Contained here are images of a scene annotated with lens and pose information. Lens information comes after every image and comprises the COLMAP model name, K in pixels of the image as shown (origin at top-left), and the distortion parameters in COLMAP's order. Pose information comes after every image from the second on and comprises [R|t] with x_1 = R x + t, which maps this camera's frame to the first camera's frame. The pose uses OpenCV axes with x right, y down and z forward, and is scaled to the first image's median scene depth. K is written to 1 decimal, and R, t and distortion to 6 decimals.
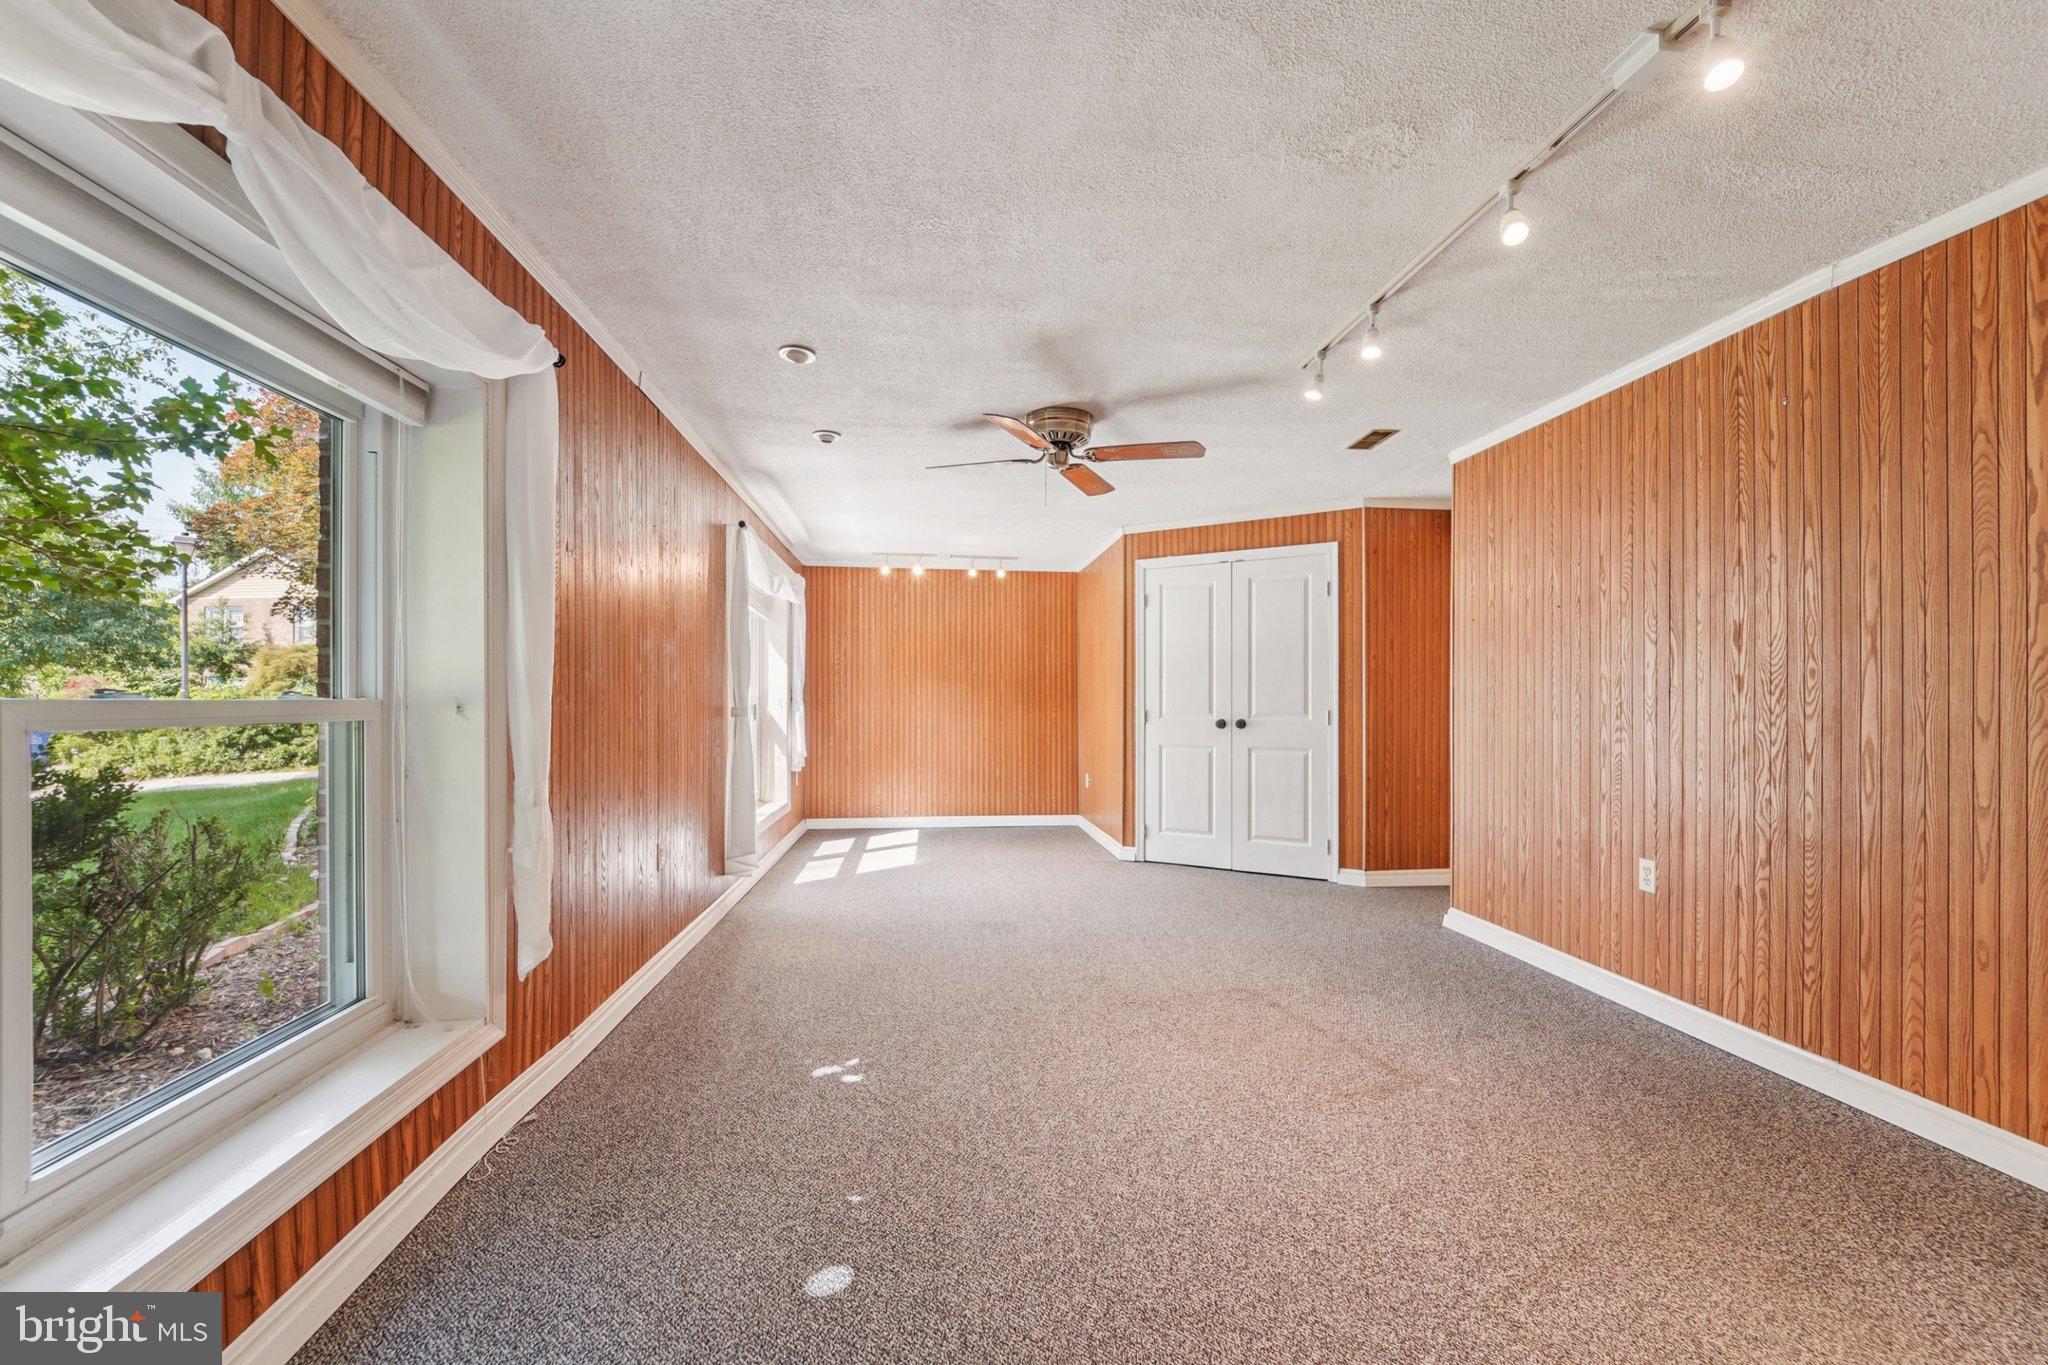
lens RADIAL K [[836.5, 0, 1030.6], [0, 836.5, 698.6], [0, 0, 1]] dist [-0.011608, 0.000086]
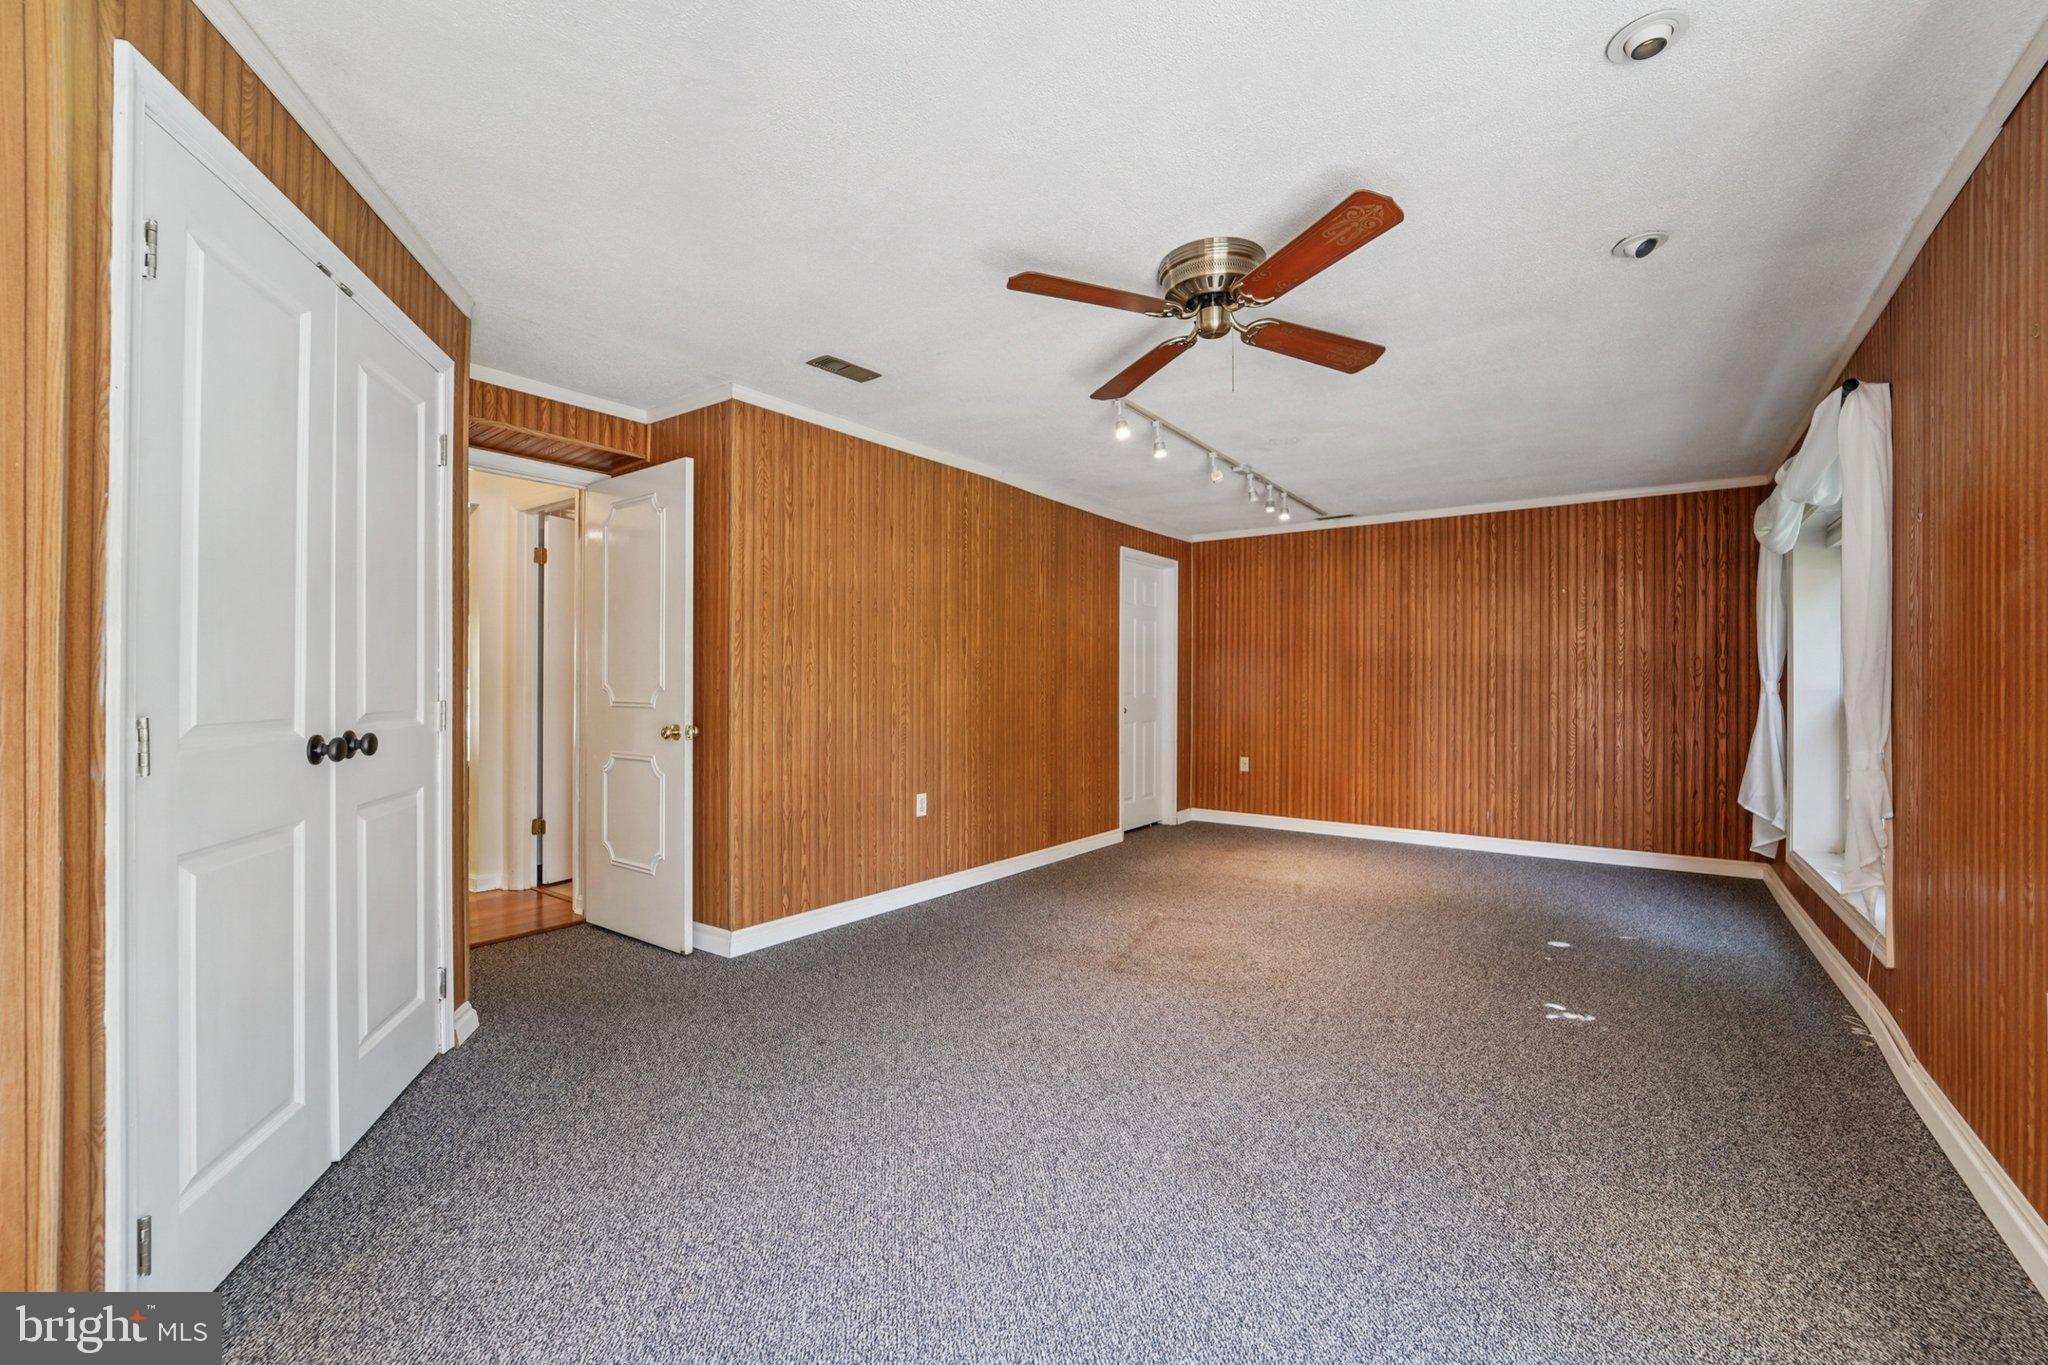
lens RADIAL K [[836.5, 0, 1038.8], [0, 836.5, 683.3], [0, 0, 1]] dist [-0.011608, 0.000086]
pose [[-0.737434, -0.002229, 0.675416, -0.364685], [-0.005891, 0.999978, -0.003132, 0.005008], [-0.675394, -0.006288, -0.737430, 1.826686]]
